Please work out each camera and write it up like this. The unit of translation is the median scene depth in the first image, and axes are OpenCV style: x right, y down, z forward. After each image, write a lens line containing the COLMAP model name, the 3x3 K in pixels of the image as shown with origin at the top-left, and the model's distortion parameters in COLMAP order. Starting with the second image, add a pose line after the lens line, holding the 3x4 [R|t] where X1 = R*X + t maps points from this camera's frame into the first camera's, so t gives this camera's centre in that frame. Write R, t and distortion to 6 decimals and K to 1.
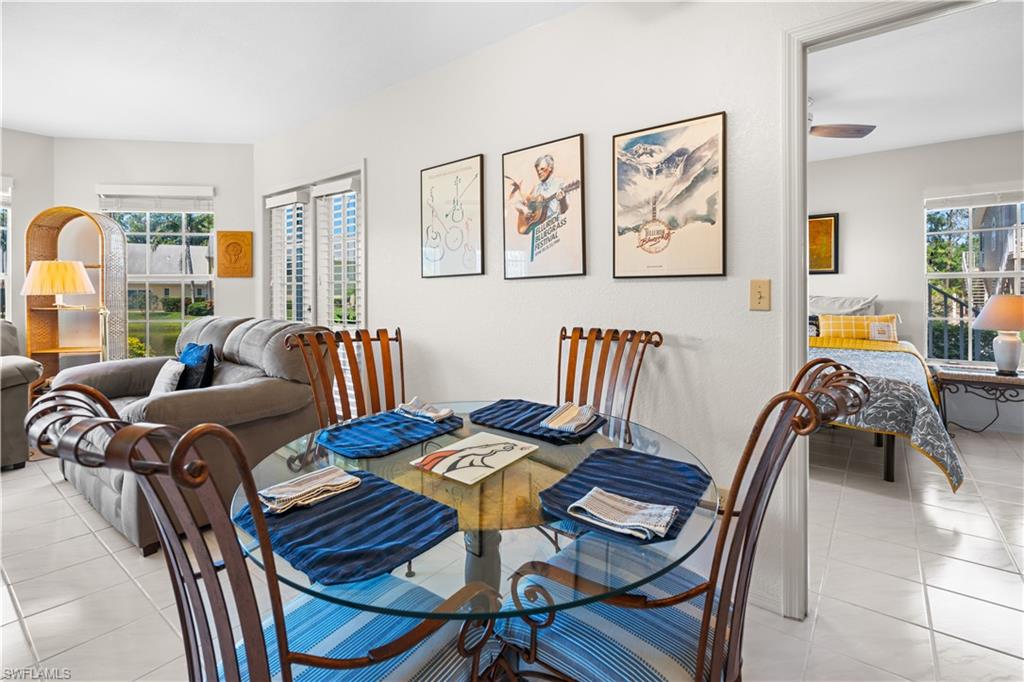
lens RADIAL K [[479.2, 0, 515.3], [0, 479.2, 289.3], [0, 0, 1]] dist [-0.001336, 0.001818]
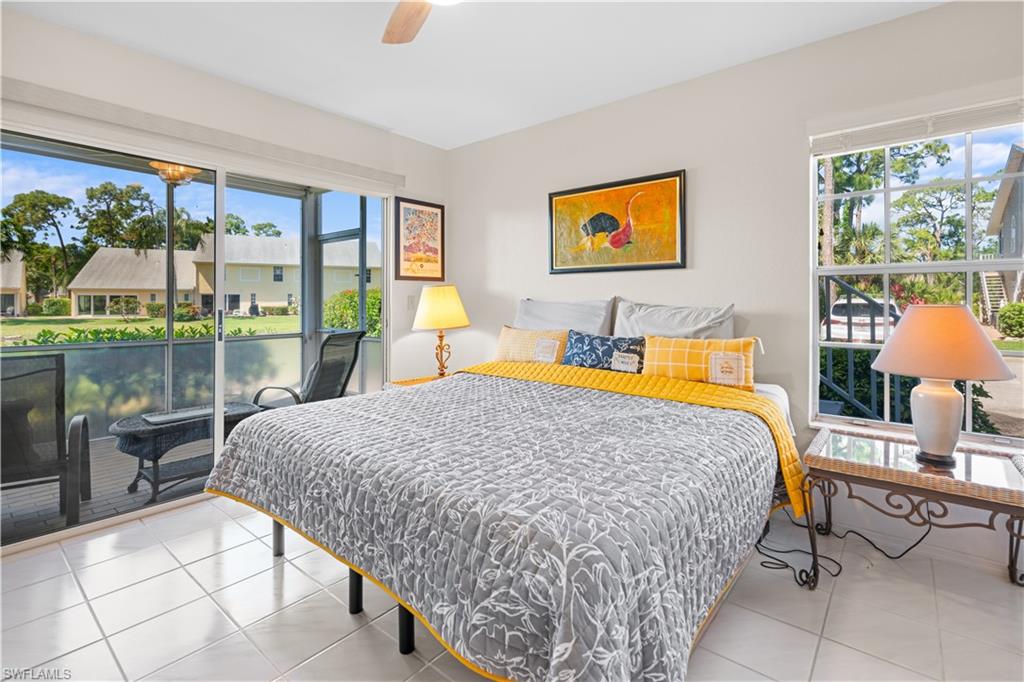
lens RADIAL K [[479.2, 0, 511.6], [0, 479.2, 295.3], [0, 0, 1]] dist [-0.001336, 0.001818]
pose [[0.999345, -0.000630, -0.036179, 0.570141], [0.000696, 0.999998, 0.001803, 0.000572], [0.036178, -0.001827, 0.999344, 0.456545]]
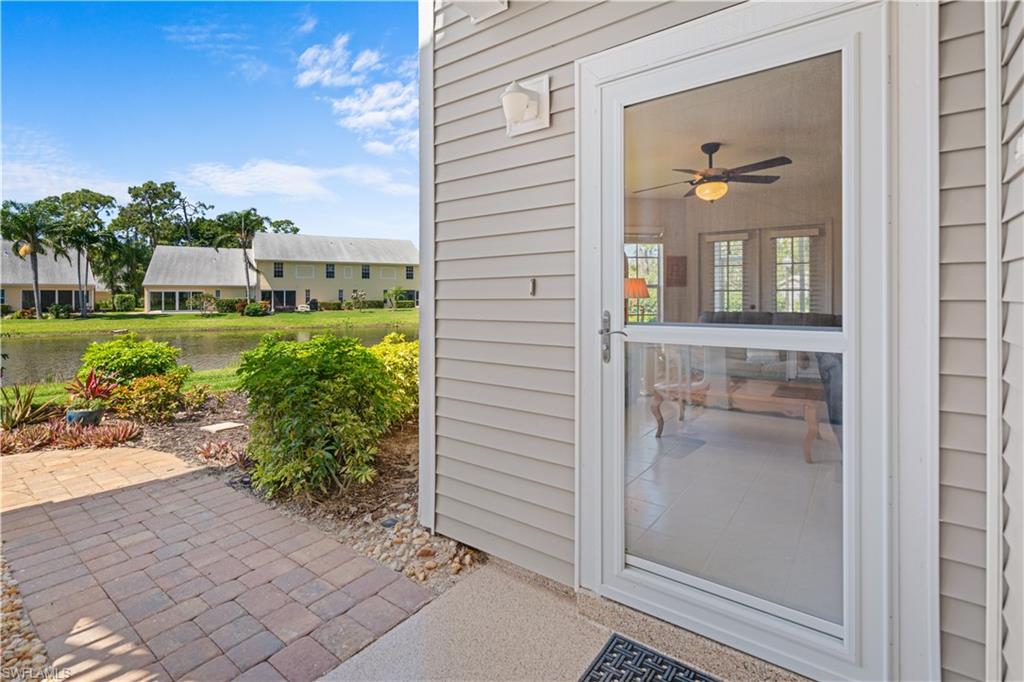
lens RADIAL K [[479.2, 0, 513.3], [0, 479.2, 291.1], [0, 0, 1]] dist [-0.001336, 0.001818]
pose [[0.999959, -0.002017, 0.008781, -1.126743], [0.001990, 0.999993, 0.003027, -0.018632], [-0.008788, -0.003009, 0.999957, -0.525940]]
